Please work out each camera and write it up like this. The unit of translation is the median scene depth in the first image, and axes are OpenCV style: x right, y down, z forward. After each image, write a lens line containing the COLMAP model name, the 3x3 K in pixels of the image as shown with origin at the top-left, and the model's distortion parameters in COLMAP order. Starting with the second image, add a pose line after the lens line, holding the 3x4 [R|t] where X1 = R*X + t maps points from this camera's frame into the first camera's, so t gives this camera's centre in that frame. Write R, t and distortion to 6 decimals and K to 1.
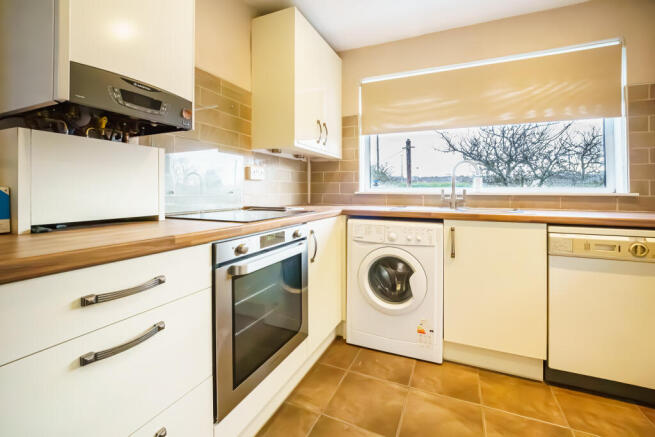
lens RADIAL K [[270.5, 0, 341.1], [0, 270.5, 189.9], [0, 0, 1]] dist [-0.018962, 0.000463]
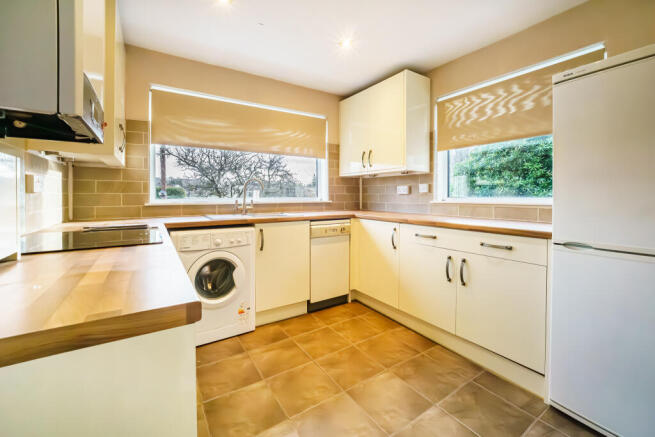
lens RADIAL K [[270.5, 0, 327.4], [0, 270.5, 197.7], [0, 0, 1]] dist [-0.018962, 0.000463]
pose [[0.552852, -0.011671, 0.833198, -0.526321], [-0.001719, 0.999884, 0.015146, -0.039798], [-0.833278, -0.009806, 0.552768, -0.049255]]
